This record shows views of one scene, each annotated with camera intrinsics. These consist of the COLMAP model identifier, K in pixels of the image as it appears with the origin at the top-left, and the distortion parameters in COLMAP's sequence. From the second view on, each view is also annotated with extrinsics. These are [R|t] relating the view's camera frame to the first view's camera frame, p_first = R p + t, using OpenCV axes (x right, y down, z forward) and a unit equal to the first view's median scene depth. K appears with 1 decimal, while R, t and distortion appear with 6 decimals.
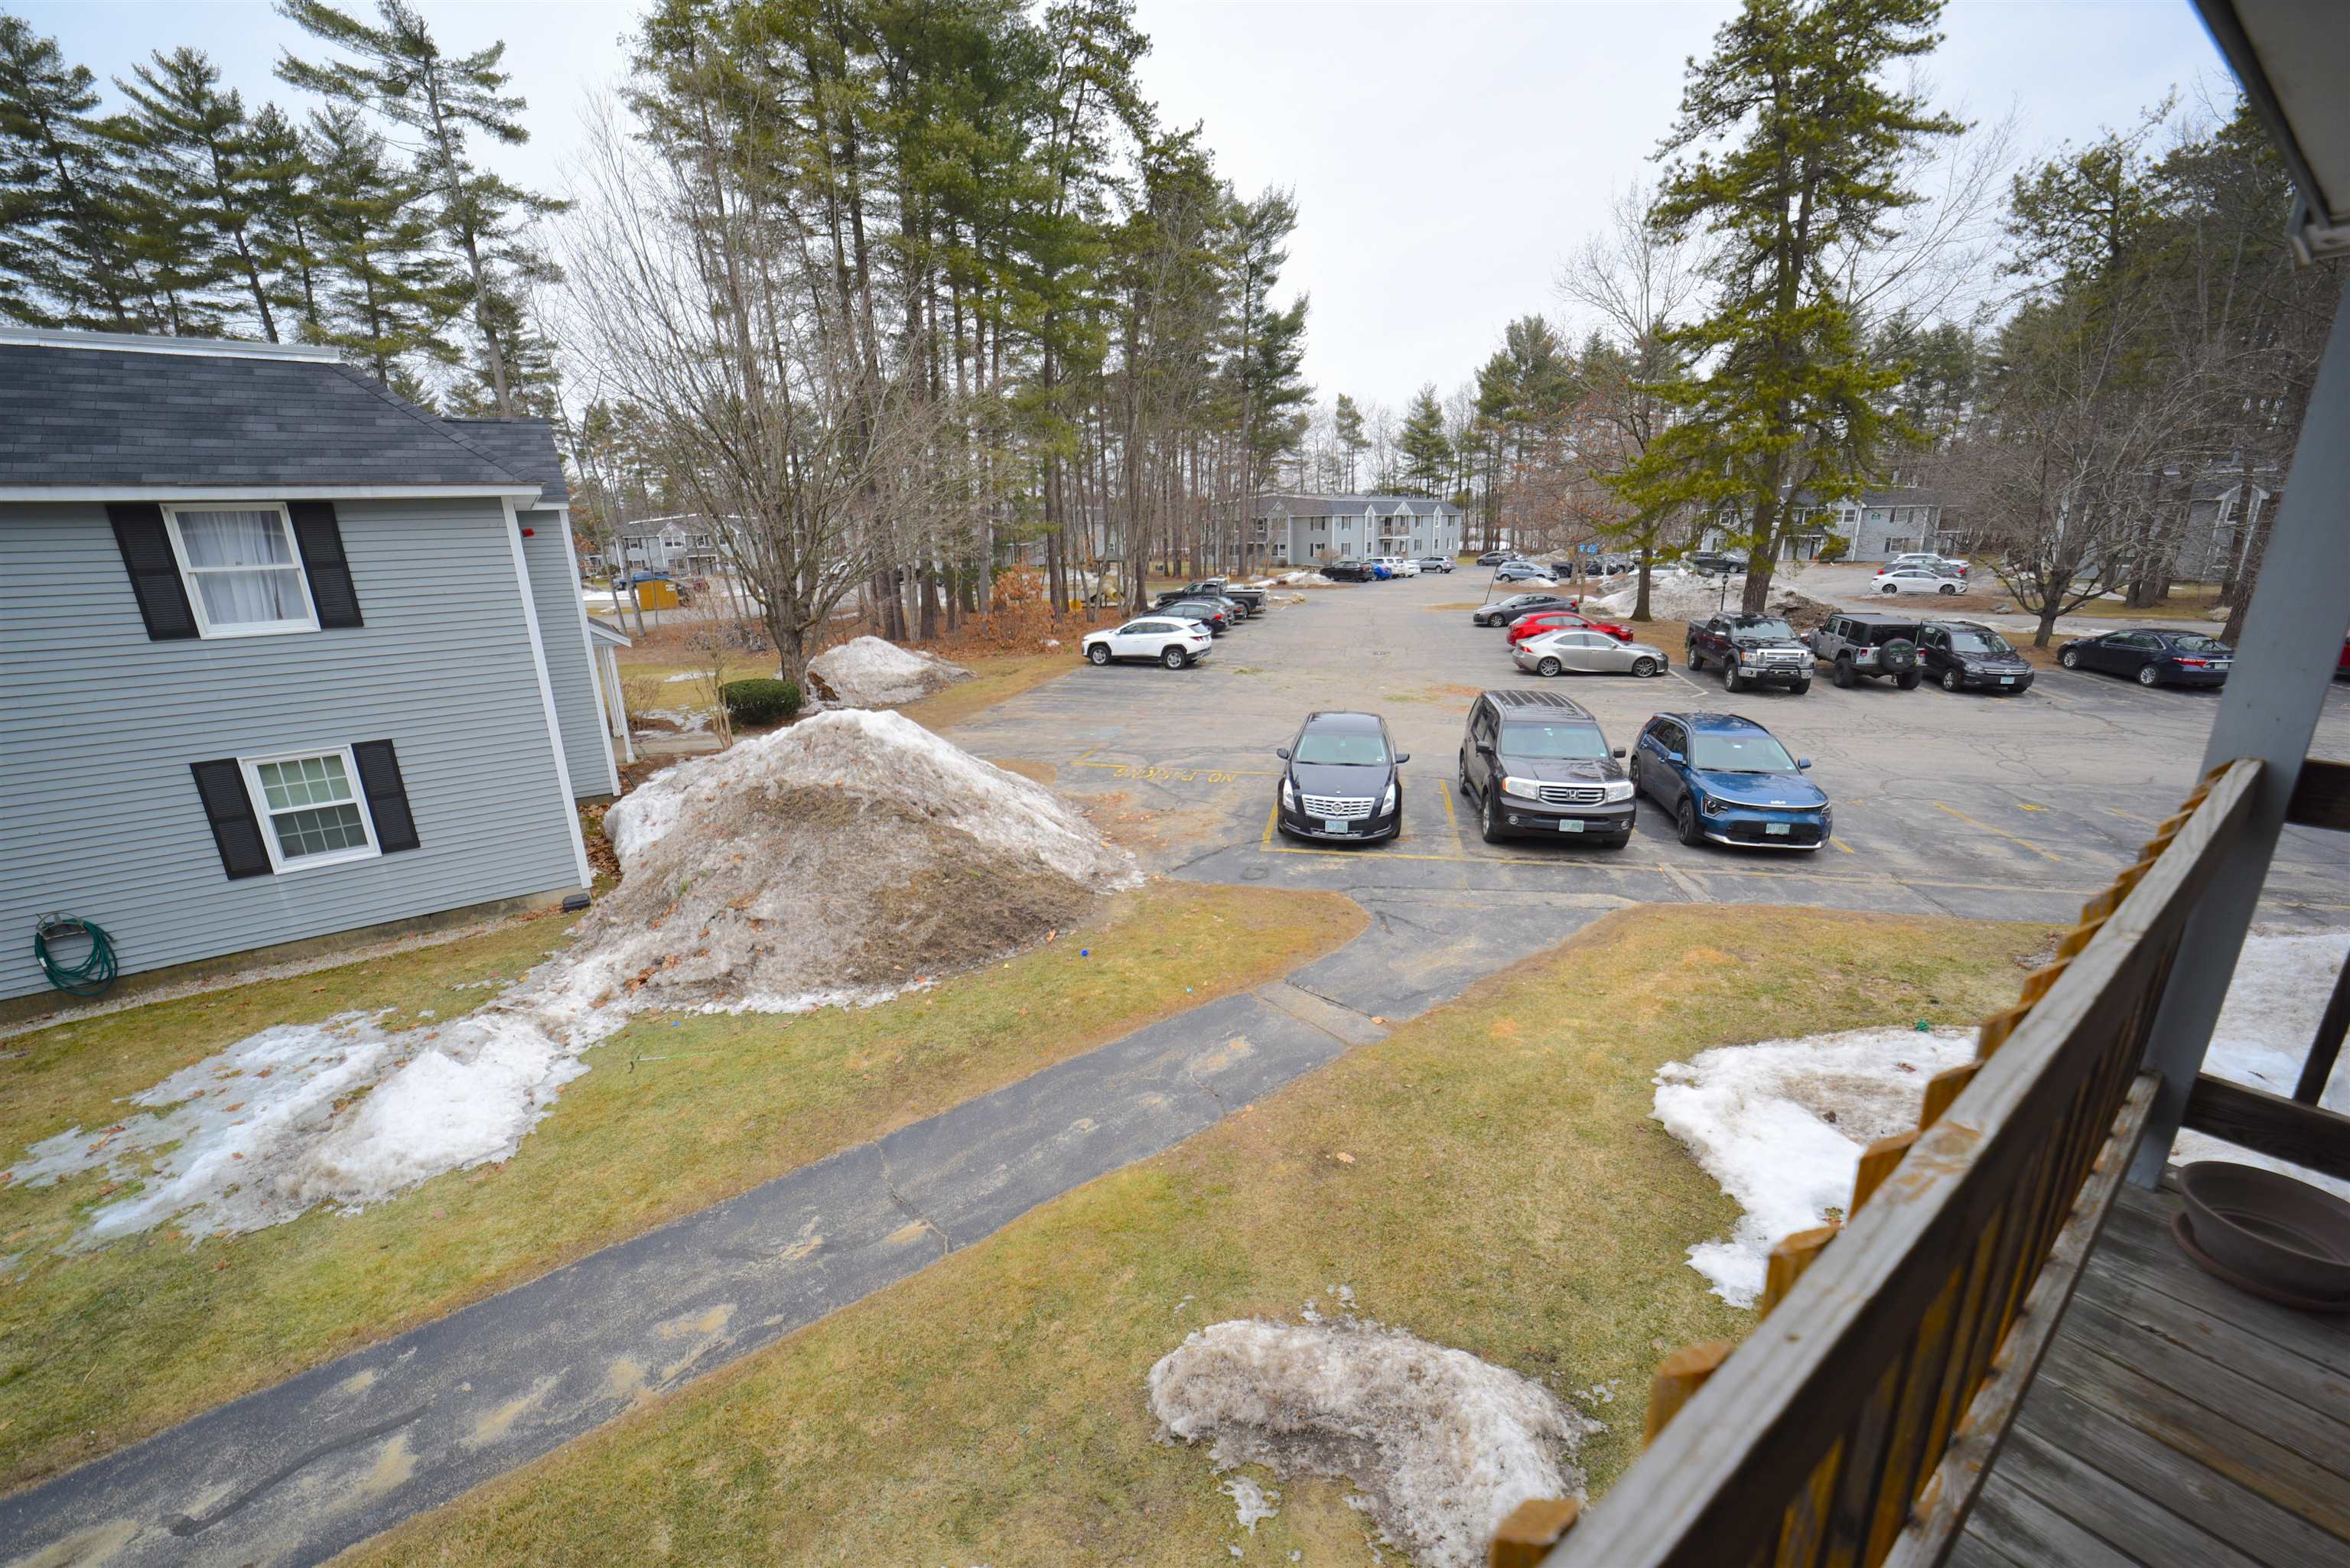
lens RADIAL K [[911.3, 0, 1195.6], [0, 911.3, 795.8], [0, 0, 1]] dist [-0.032675, 0.007406]
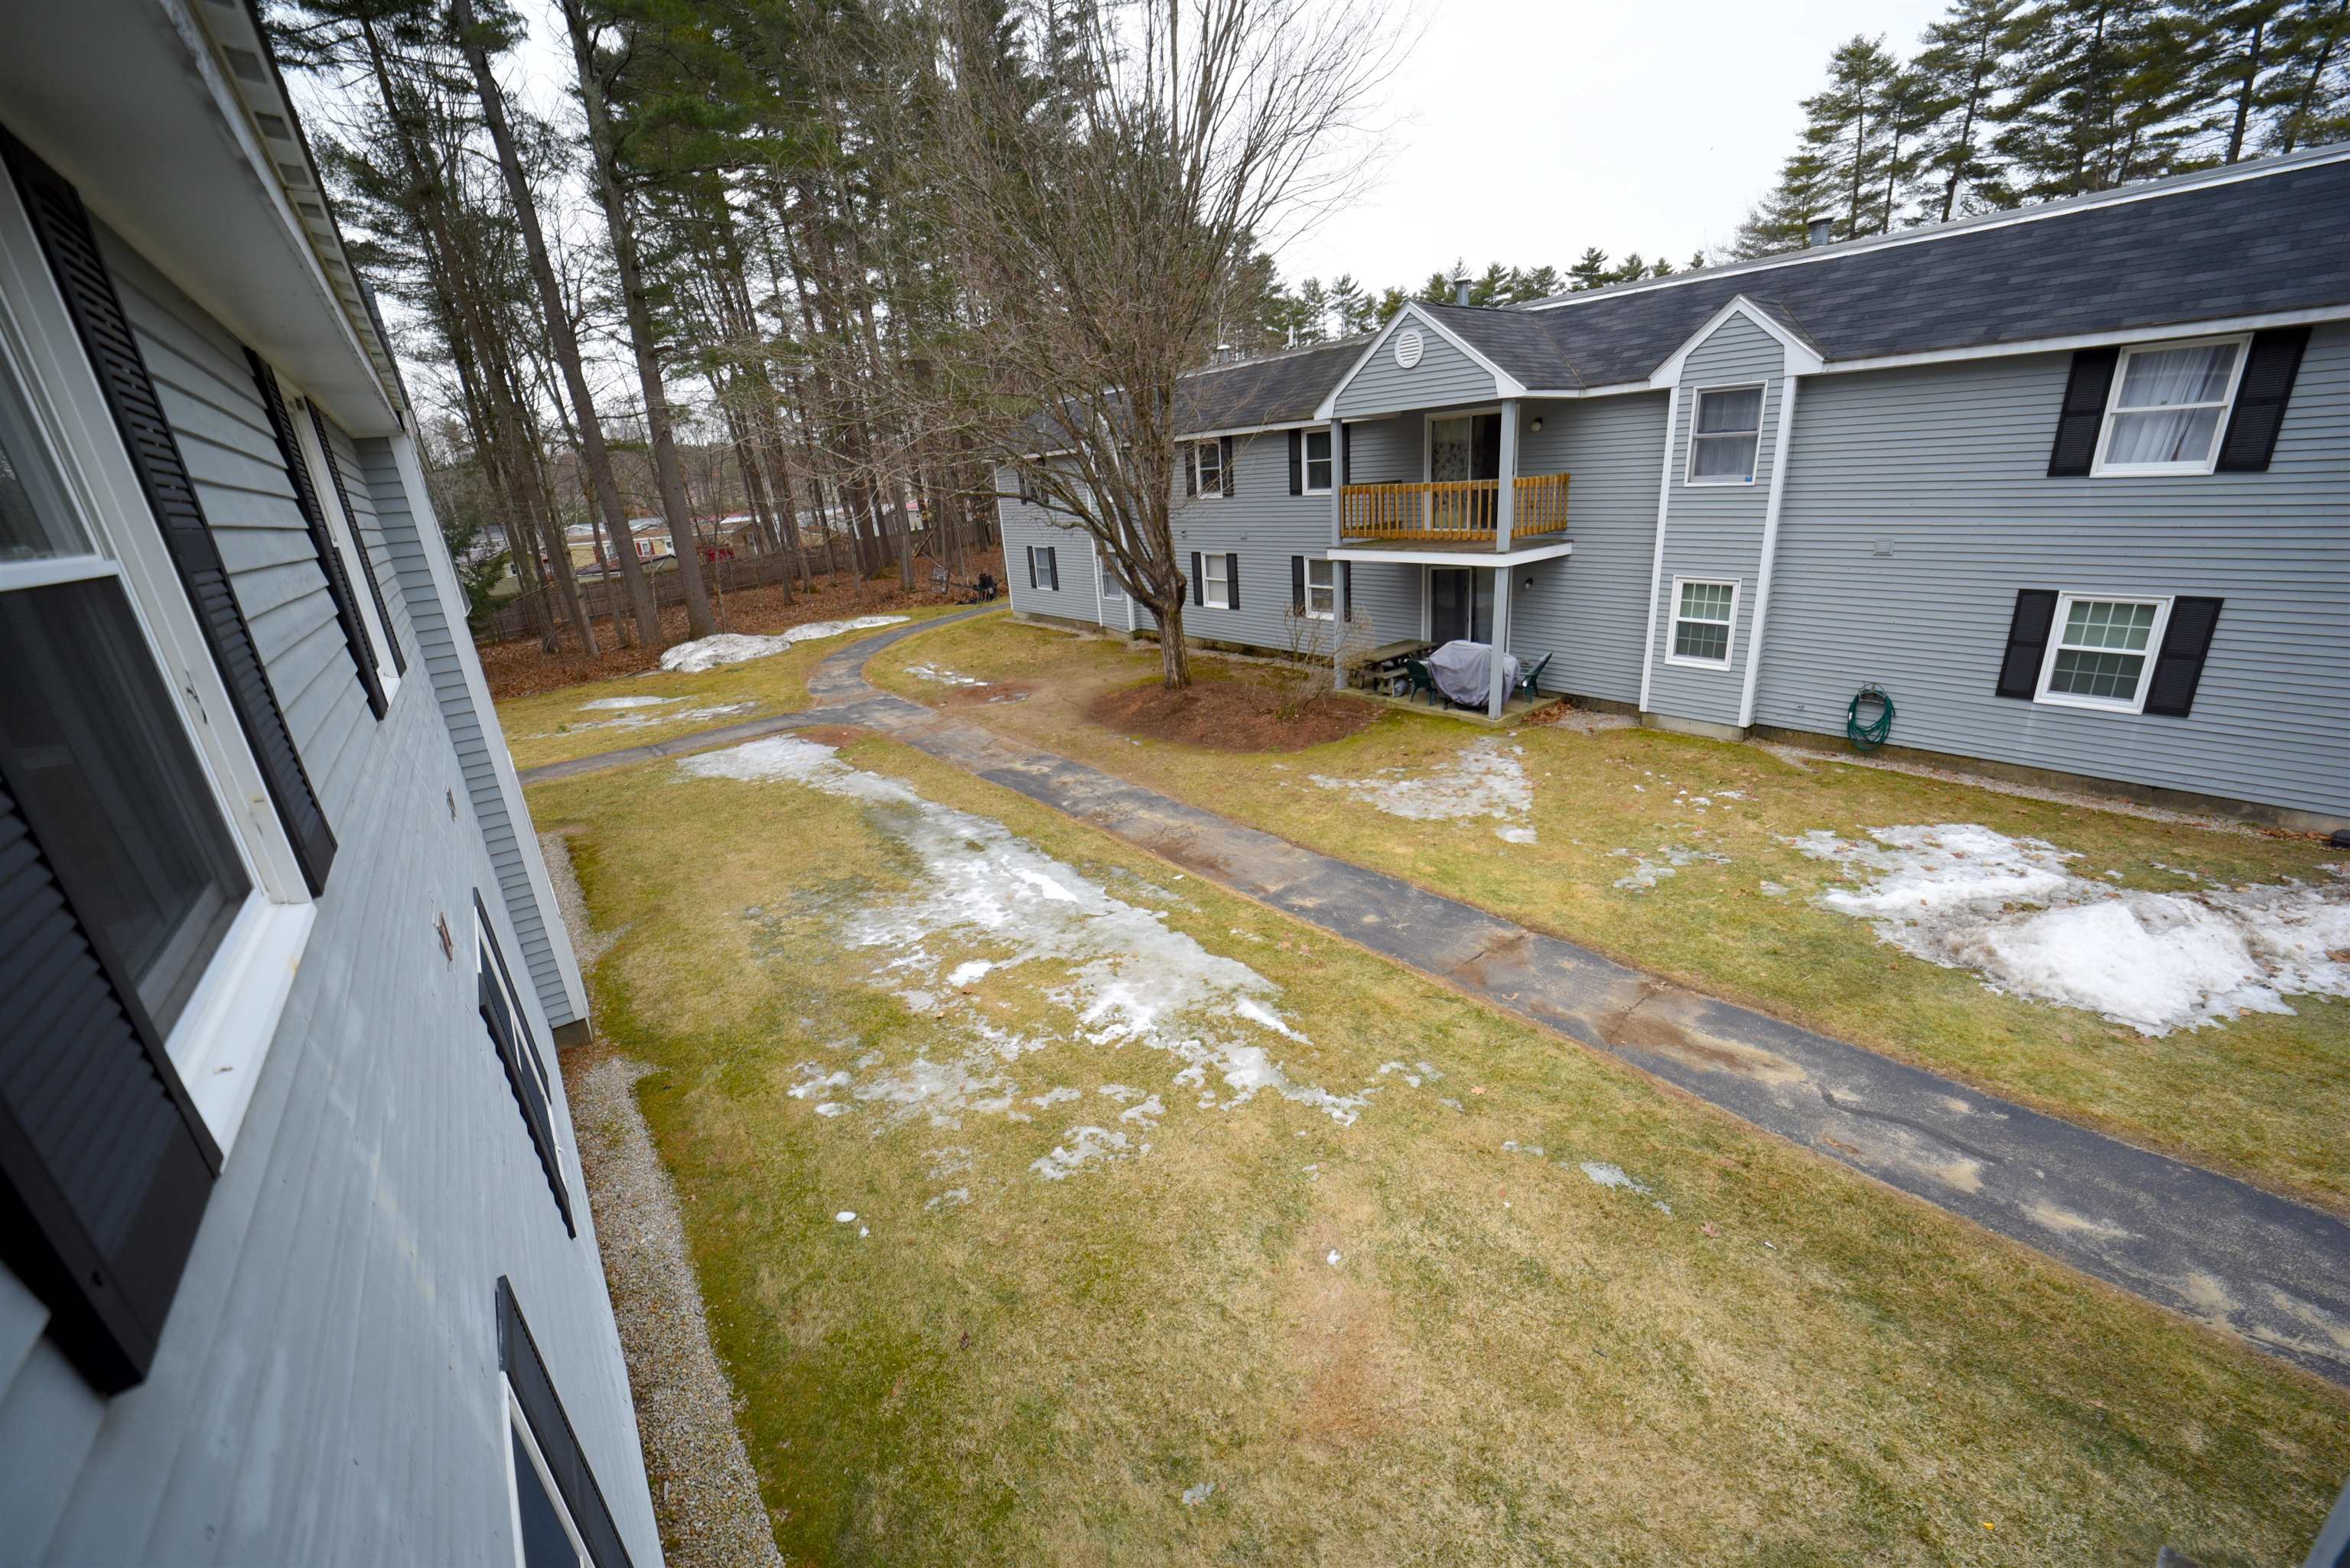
lens RADIAL K [[911.3, 0, 1166.6], [0, 911.3, 789.1], [0, 0, 1]] dist [-0.032675, 0.007406]
pose [[0.013968, 0.351820, -0.935963, 0.009999], [-0.216162, 0.914982, 0.340708, 0.048215], [0.976258, 0.197561, 0.088831, -0.128055]]
